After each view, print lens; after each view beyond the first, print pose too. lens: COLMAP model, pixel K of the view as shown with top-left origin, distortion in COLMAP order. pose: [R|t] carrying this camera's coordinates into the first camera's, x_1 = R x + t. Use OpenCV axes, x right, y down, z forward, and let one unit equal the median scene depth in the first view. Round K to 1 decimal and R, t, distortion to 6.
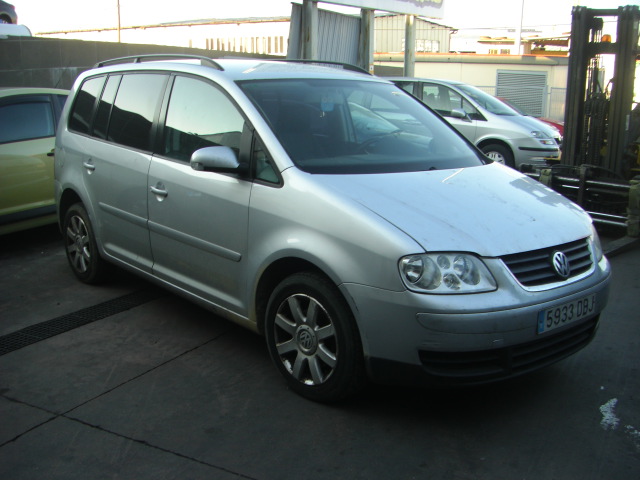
lens RADIAL K [[741.6, 0, 320.3], [0, 741.6, 237.5], [0, 0, 1]] dist [-0.120366, 0.000000]
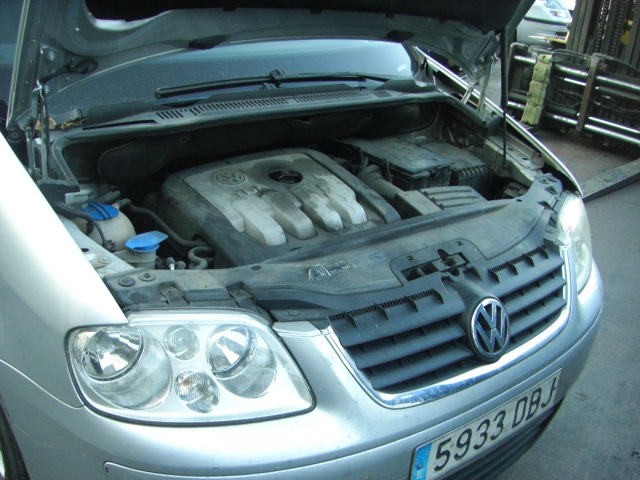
lens RADIAL K [[741.6, 0, 319.6], [0, 741.6, 243.7], [0, 0, 1]] dist [-0.120366, 0.000000]
pose [[0.997308, 0.073295, 0.002332, 0.096622], [-0.072174, 0.975419, 0.208202, -0.045257], [0.012985, -0.207810, 0.978083, 0.248086]]
